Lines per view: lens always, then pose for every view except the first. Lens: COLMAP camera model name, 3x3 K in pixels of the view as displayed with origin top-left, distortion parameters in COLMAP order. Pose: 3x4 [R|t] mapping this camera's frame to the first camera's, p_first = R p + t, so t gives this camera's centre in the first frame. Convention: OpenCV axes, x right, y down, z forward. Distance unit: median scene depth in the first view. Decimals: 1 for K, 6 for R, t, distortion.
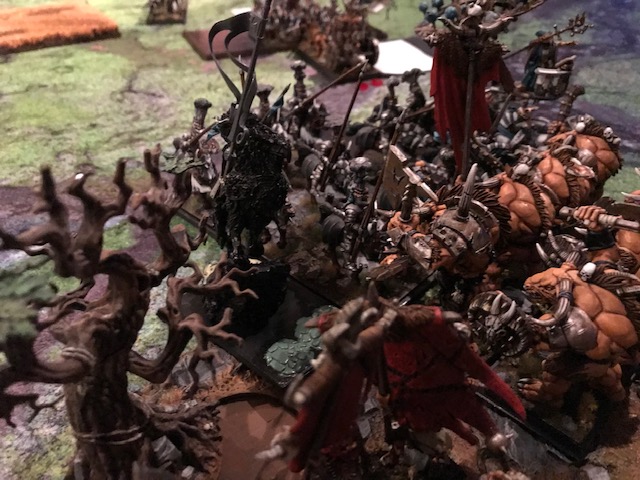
lens RADIAL K [[525.4, 0, 313.5], [0, 525.4, 242.6], [0, 0, 1]] dist [0.035744, -0.055776]
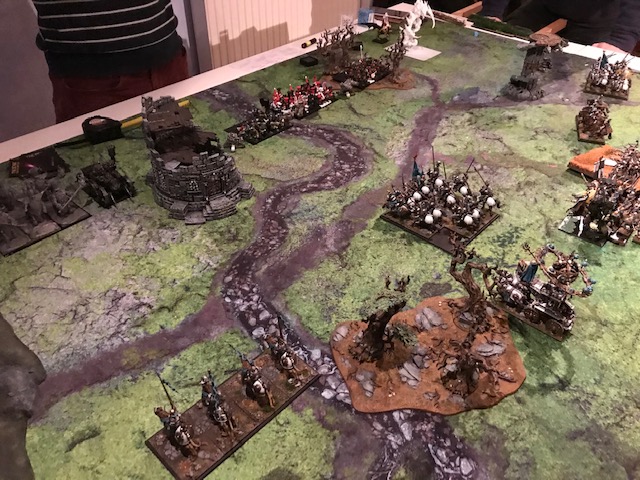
lens RADIAL K [[525.4, 0, 326.5], [0, 525.4, 238.8], [0, 0, 1]] dist [0.035744, -0.055776]
pose [[-0.984684, 0.096338, -0.145313, 0.900432], [-0.116274, 0.258179, 0.959074, -2.535015], [0.129912, 0.961282, -0.243023, 1.976476]]
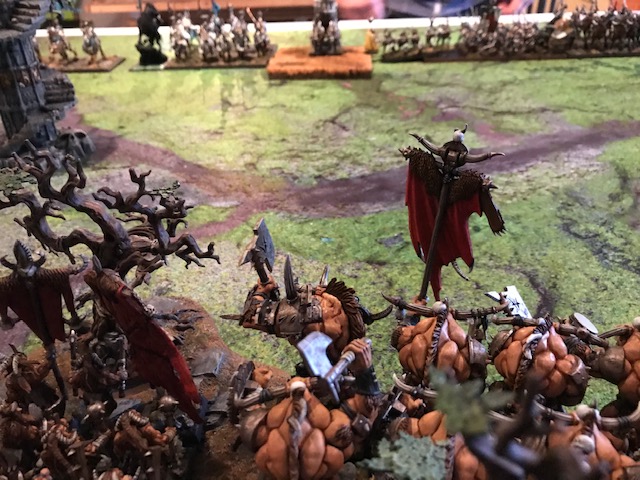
lens RADIAL K [[525.4, 0, 321.0], [0, 525.4, 242.5], [0, 0, 1]] dist [0.035744, -0.055776]
pose [[0.789533, 0.306656, -0.531601, 0.384032], [-0.340868, 0.939435, 0.035660, -0.051233], [0.510340, 0.153051, 0.846244, -0.031240]]
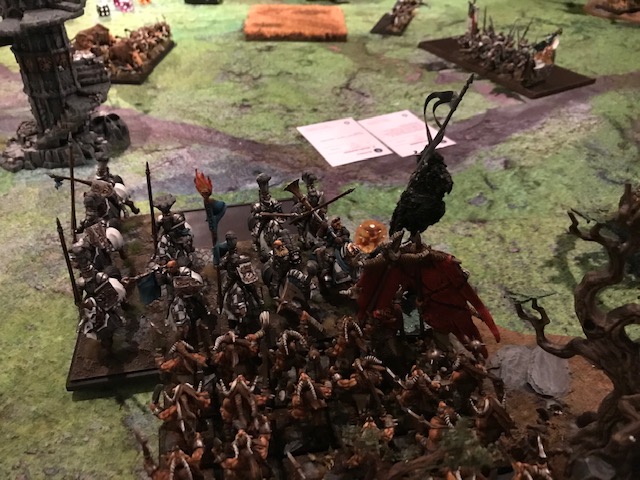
lens RADIAL K [[525.4, 0, 318.8], [0, 525.4, 242.7], [0, 0, 1]] dist [0.035744, -0.055776]
pose [[0.912544, 0.261154, -0.314743, 0.103475], [-0.254724, 0.965013, 0.062177, 0.022195], [0.319969, 0.023433, 0.947138, -0.260060]]
